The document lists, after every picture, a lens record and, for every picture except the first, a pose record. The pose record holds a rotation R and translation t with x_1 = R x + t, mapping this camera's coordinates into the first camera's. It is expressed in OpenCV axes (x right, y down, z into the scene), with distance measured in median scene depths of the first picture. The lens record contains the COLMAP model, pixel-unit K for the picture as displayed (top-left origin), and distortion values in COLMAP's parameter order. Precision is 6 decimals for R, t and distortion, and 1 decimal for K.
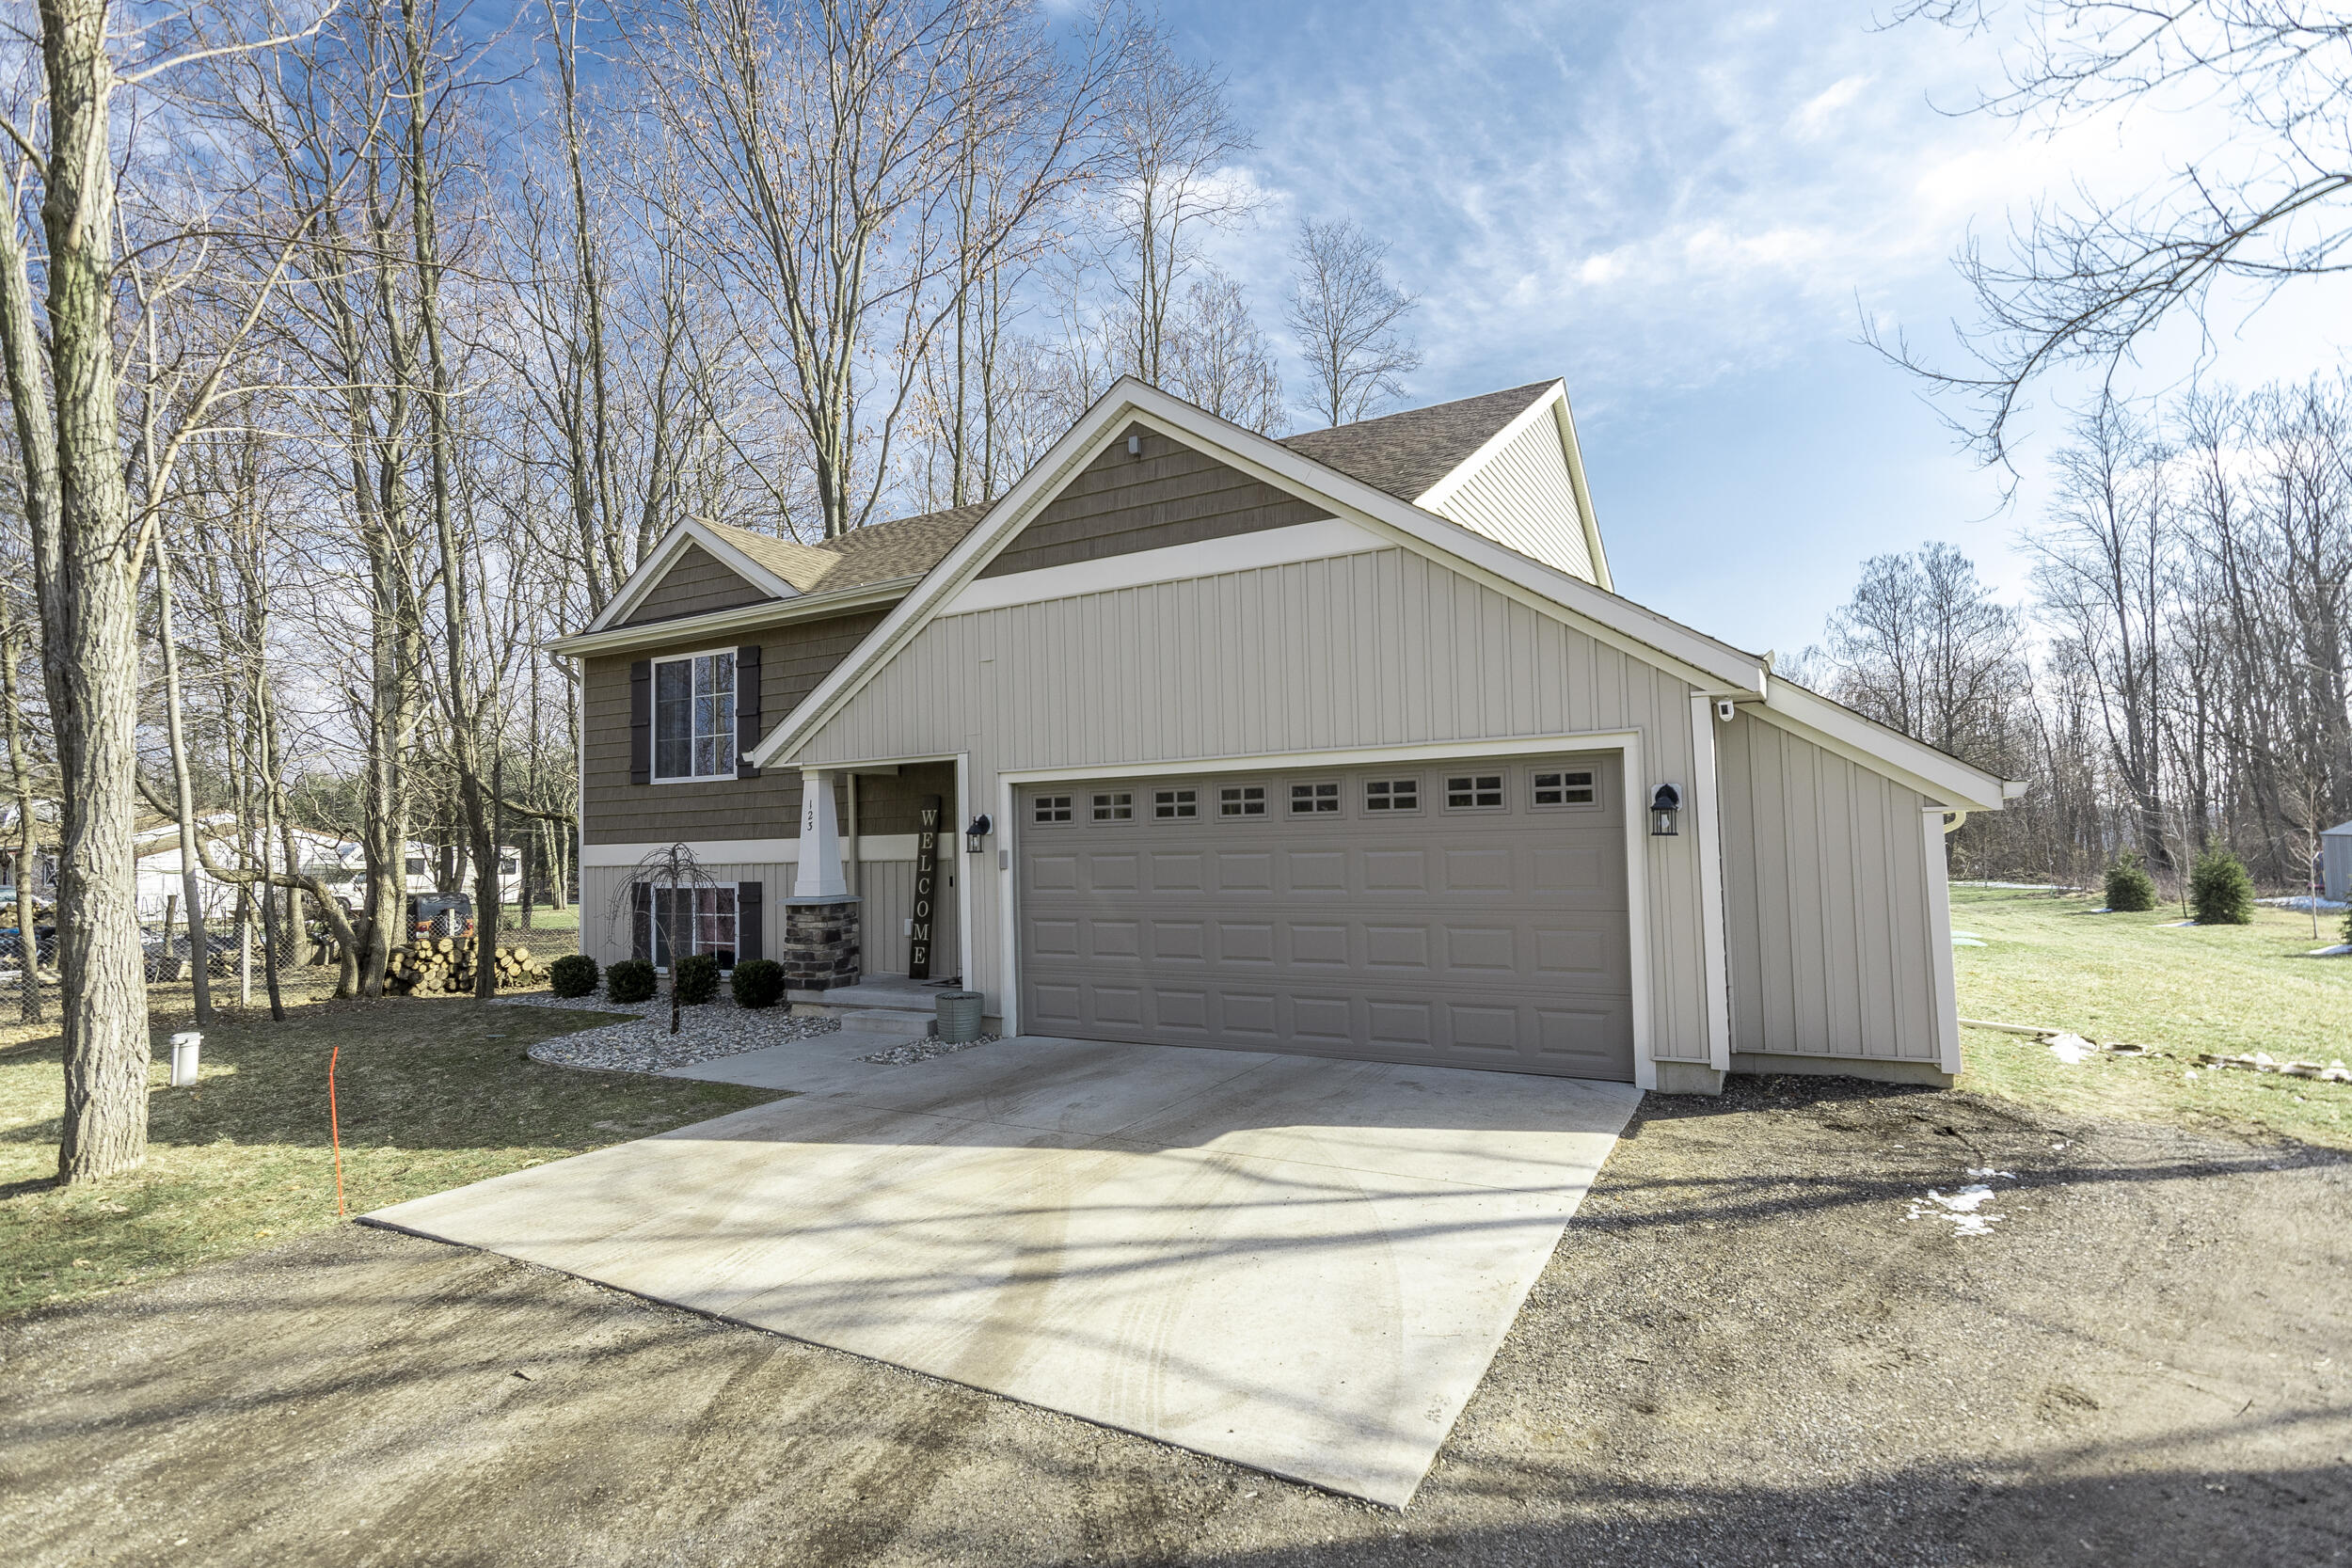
lens RADIAL K [[1156.0, 0, 1176.0], [0, 1156.0, 784.0], [0, 0, 1]] dist [-0.000031, 0.000142]
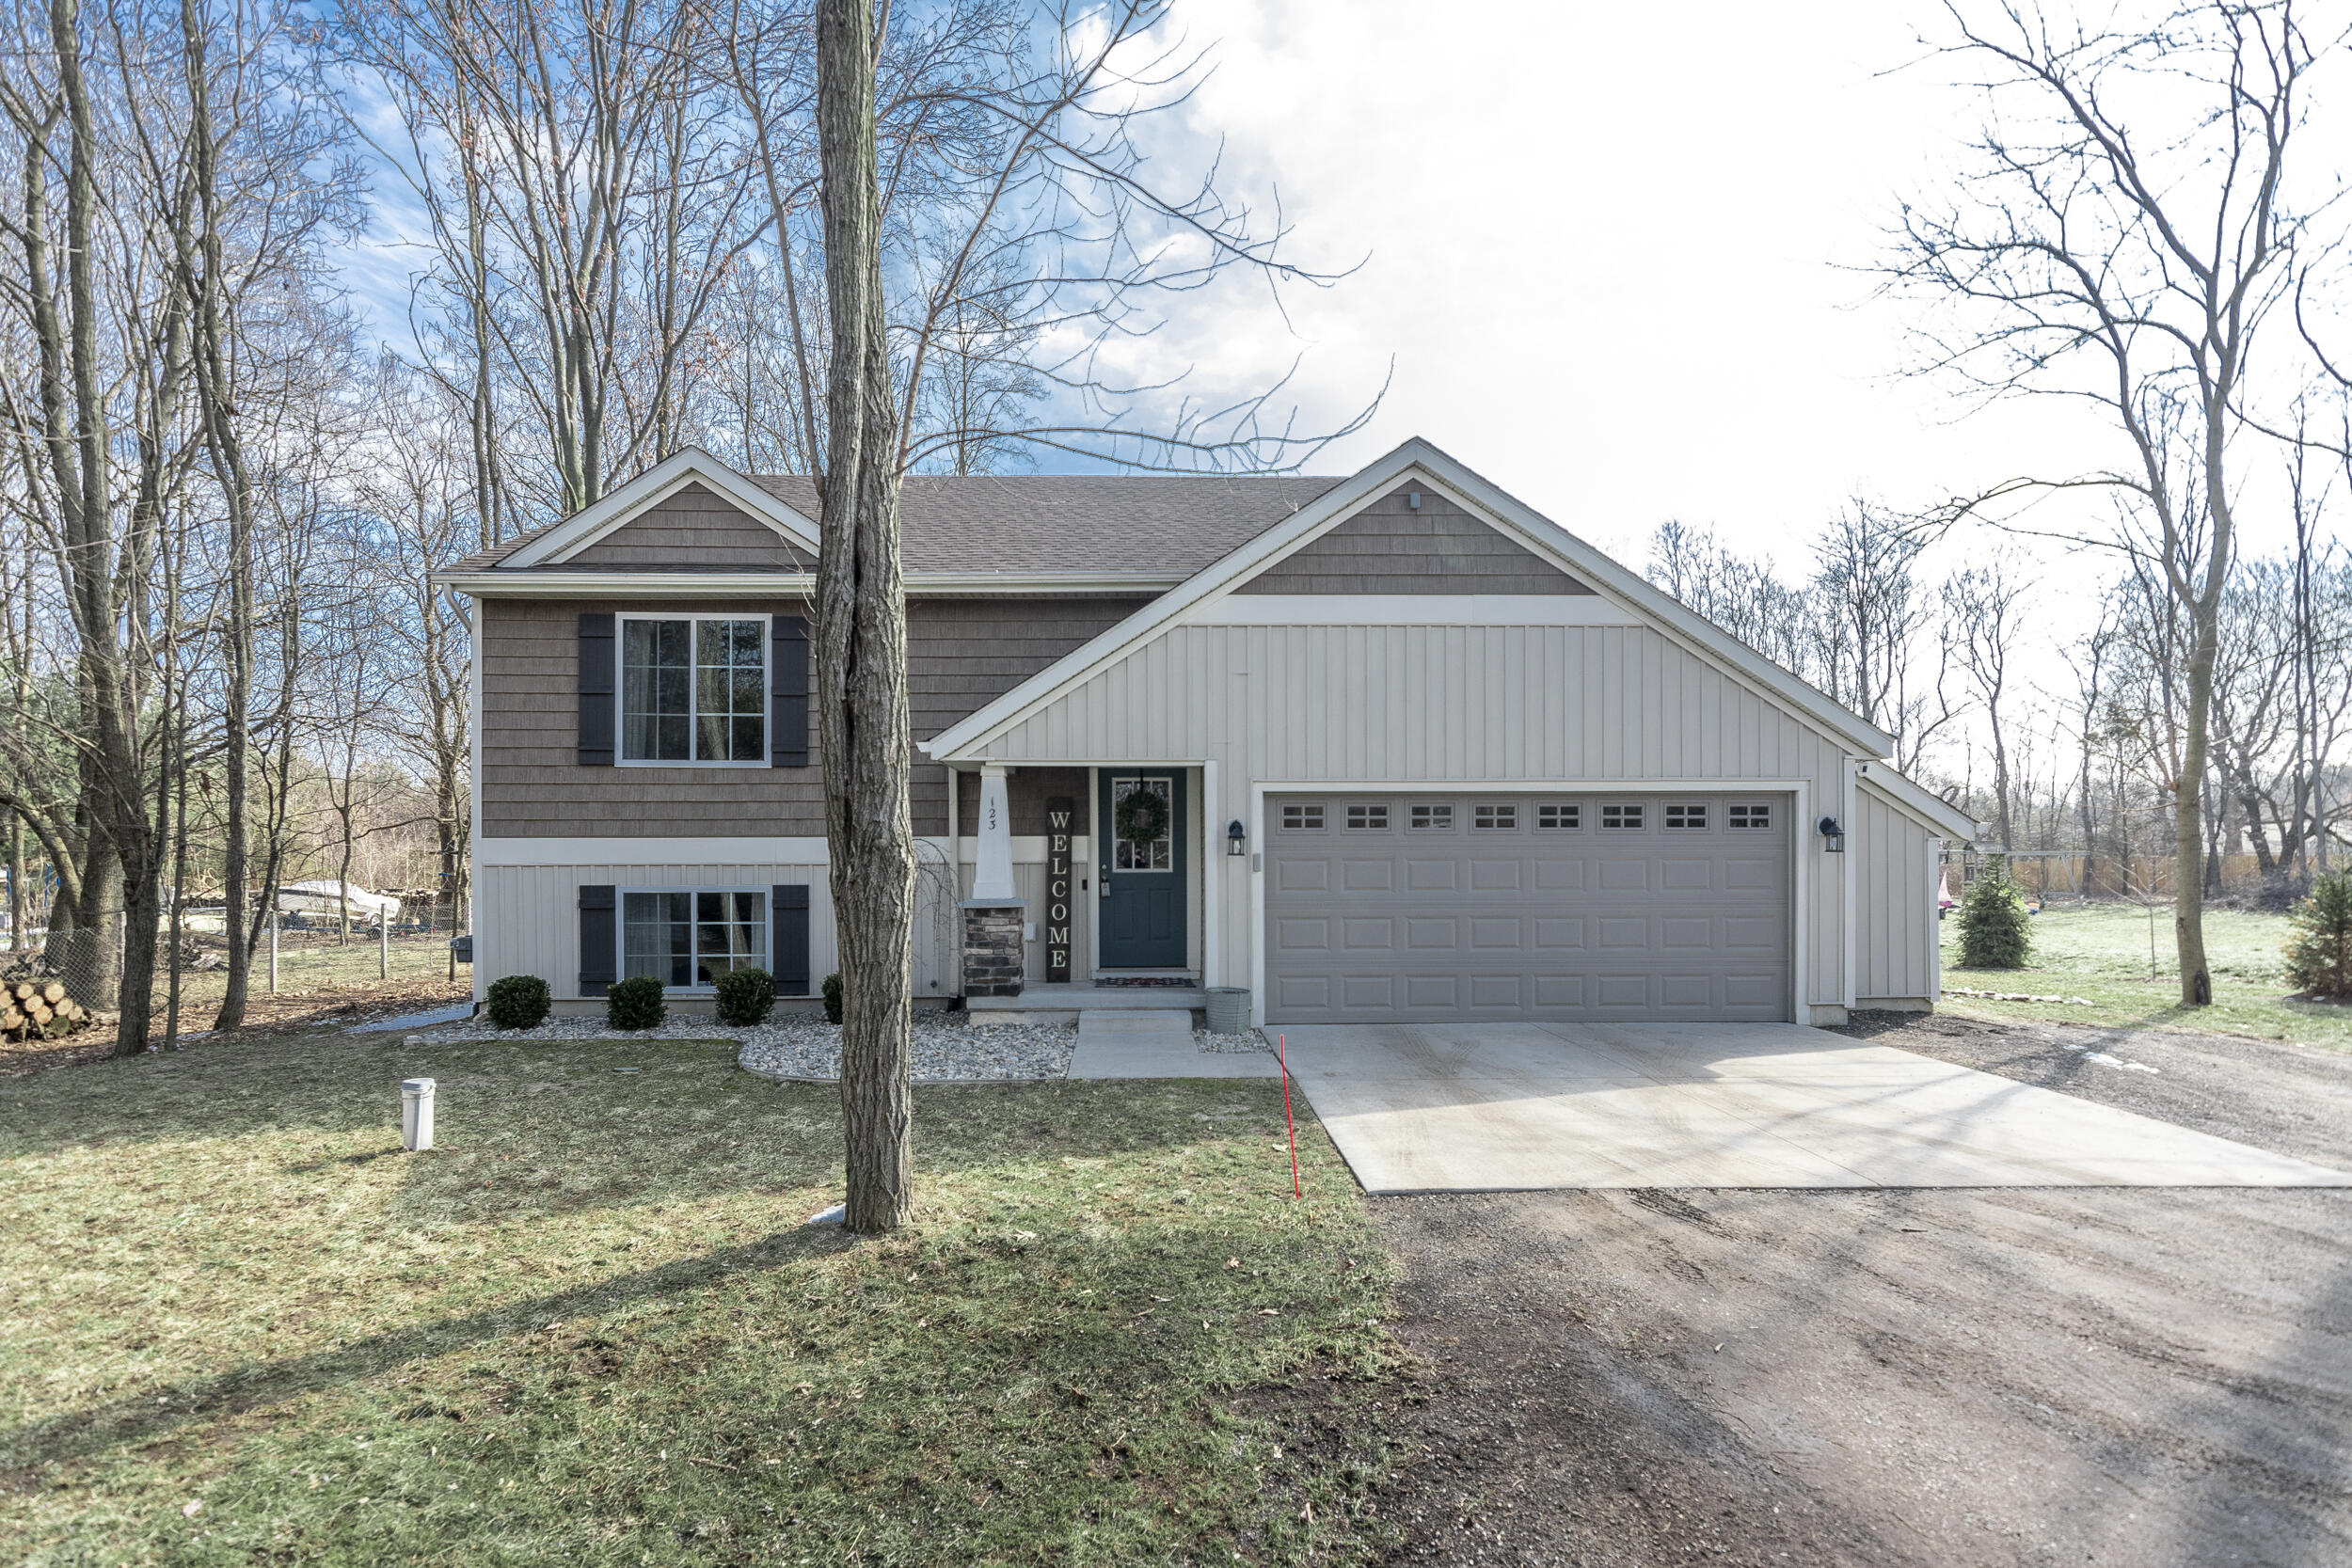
lens RADIAL K [[1160.2, 0, 1176.5], [0, 1160.2, 851.9], [0, 0, 1]] dist [-0.002168, -0.000838]
pose [[0.855757, 0.024728, 0.516787, -0.693055], [-0.044090, 0.998709, 0.025222, 0.028926], [-0.515496, -0.044369, 0.855742, 0.110559]]
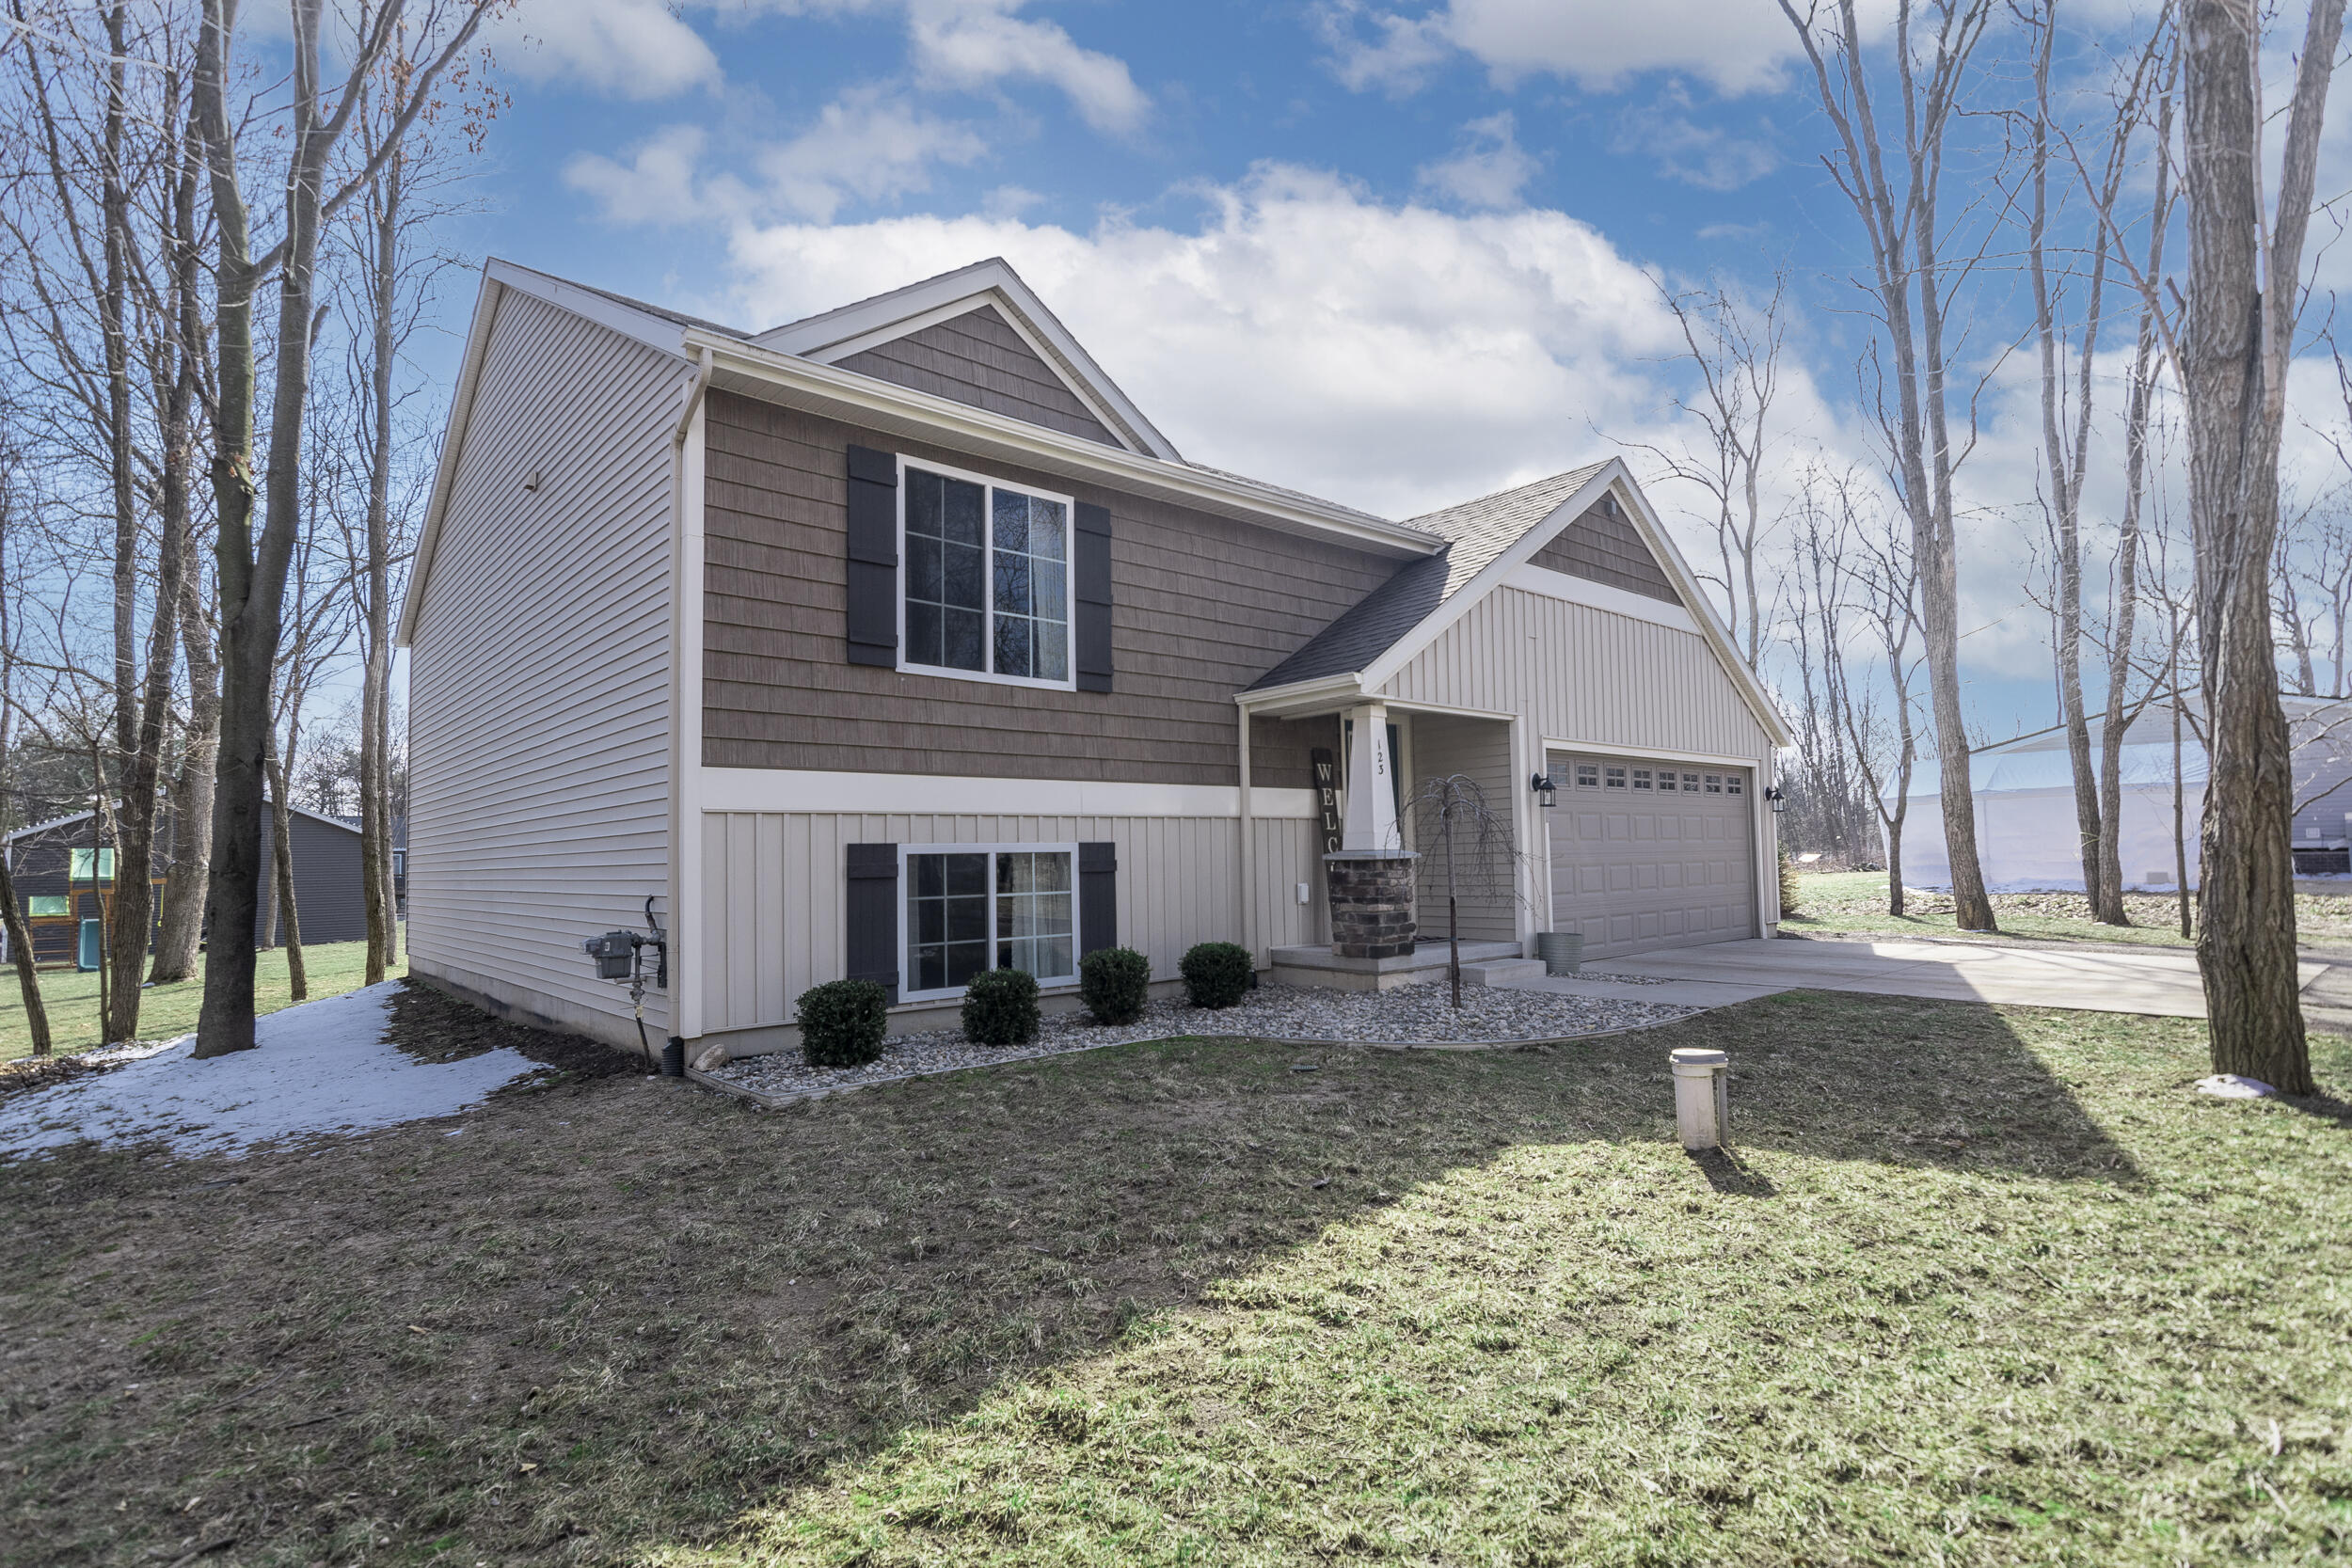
lens RADIAL K [[1156.0, 0, 1176.0], [0, 1156.0, 784.0], [0, 0, 1]] dist [-0.000031, 0.000142]
pose [[0.323417, 0.080001, 0.942869, -1.215210], [-0.034110, 0.996758, -0.072874, 0.119033], [-0.945641, -0.008593, 0.325097, 0.882872]]
